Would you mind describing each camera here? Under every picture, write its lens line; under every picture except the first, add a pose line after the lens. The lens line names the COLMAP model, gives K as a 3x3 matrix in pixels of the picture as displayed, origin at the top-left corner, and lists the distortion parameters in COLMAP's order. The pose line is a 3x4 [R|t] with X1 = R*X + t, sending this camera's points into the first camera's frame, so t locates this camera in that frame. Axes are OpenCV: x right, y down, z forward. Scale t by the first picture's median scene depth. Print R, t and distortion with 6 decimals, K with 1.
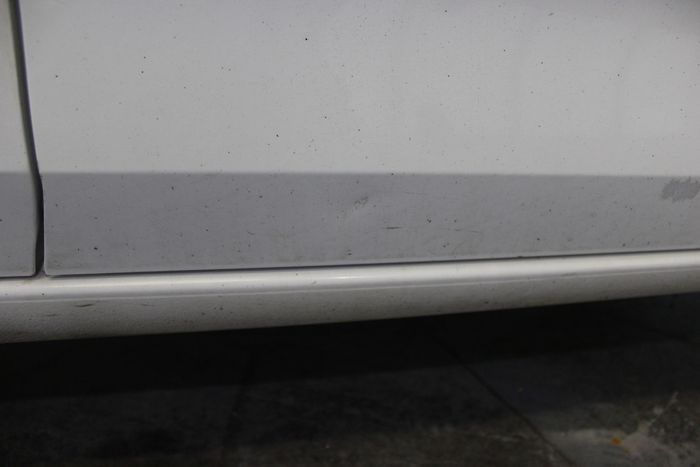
lens RADIAL K [[566.7, 0, 350.0], [0, 566.7, 233.5], [0, 0, 1]] dist [-0.144847, 0.128037]
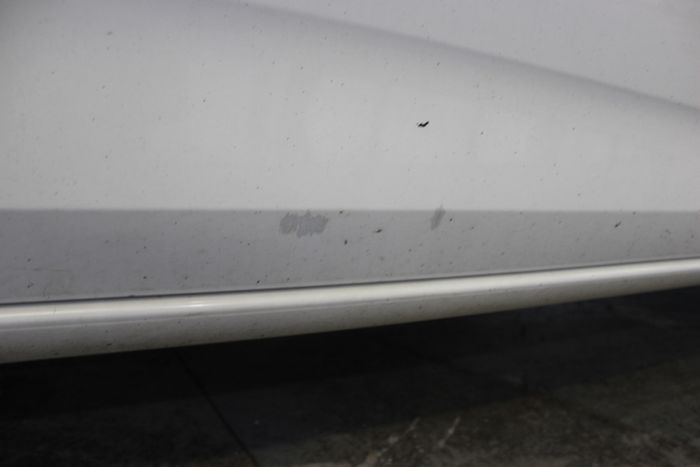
lens RADIAL K [[566.7, 0, 350.0], [0, 566.7, 233.5], [0, 0, 1]] dist [-0.144847, 0.128037]
pose [[0.980590, 0.003977, 0.196029, 0.301836], [0.000240, 0.999769, -0.021488, -0.026247], [-0.196069, 0.021118, 0.980363, 0.021963]]
